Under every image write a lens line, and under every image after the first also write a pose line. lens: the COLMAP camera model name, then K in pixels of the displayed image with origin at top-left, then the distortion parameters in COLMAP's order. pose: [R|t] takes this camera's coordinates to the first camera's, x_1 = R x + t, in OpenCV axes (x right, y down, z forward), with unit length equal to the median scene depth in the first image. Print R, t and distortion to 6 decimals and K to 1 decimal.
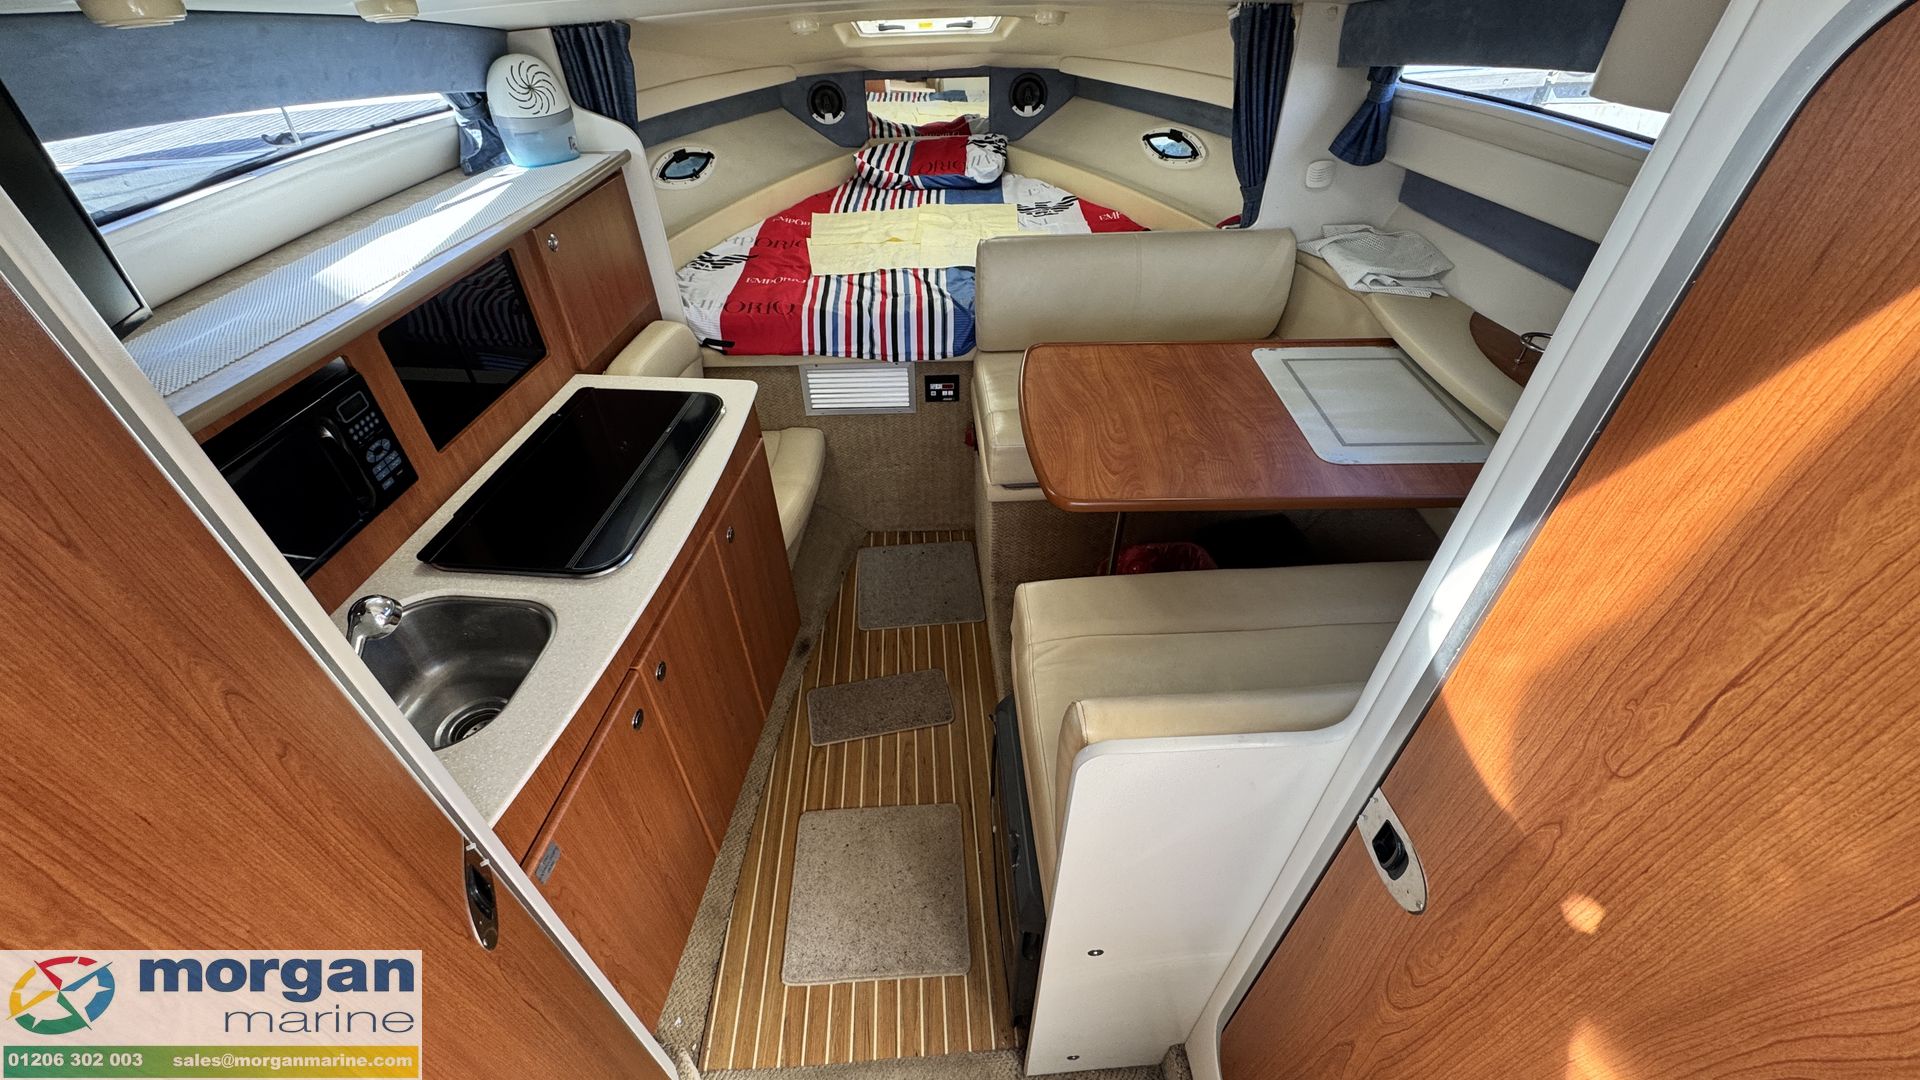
lens RADIAL K [[764.6, 0, 960.7], [0, 764.6, 536.6], [0, 0, 1]] dist [-0.002696, -0.000200]
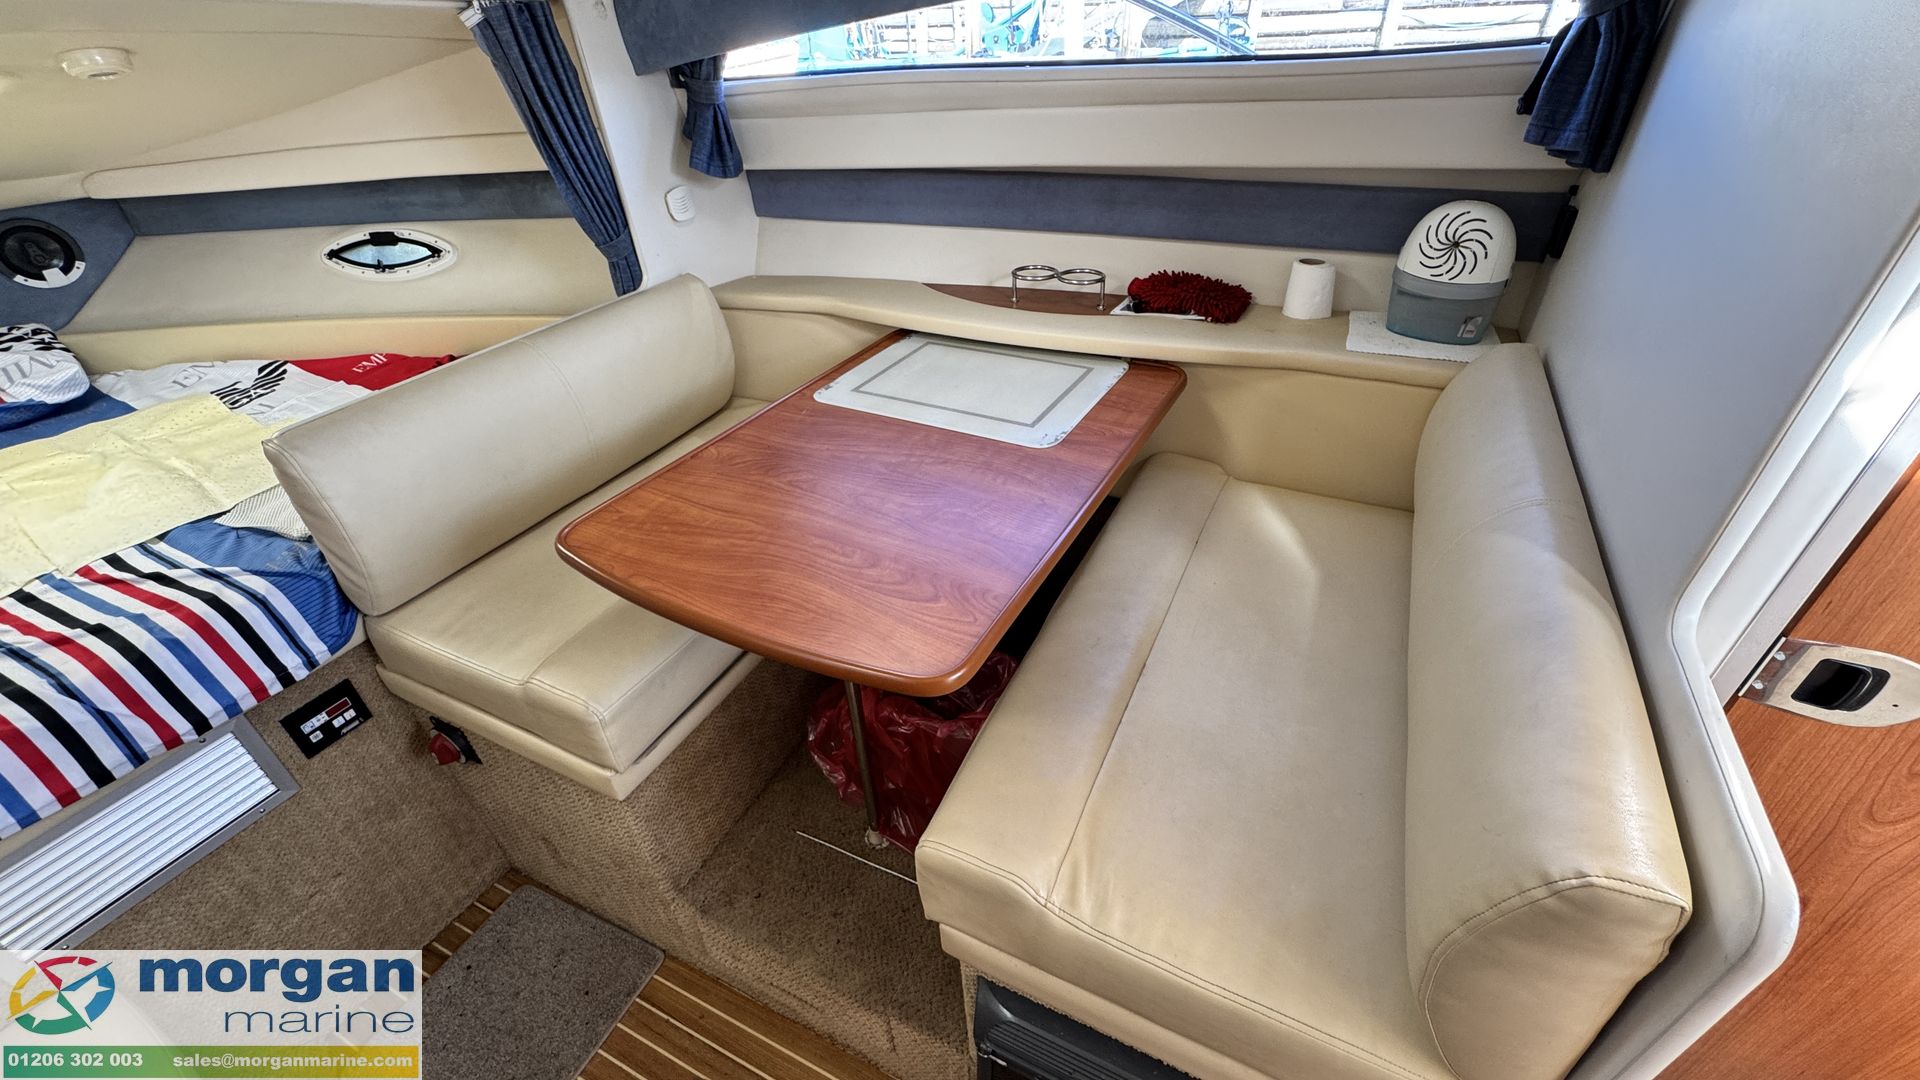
lens RADIAL K [[767.7, 0, 960.7], [0, 767.7, 537.3], [0, 0, 1]] dist [-0.002773, -0.000465]
pose [[0.489990, -0.500614, 0.713649, -0.117809], [0.582153, 0.797268, 0.159566, -0.114454], [-0.648851, 0.337267, 0.682087, 0.285030]]
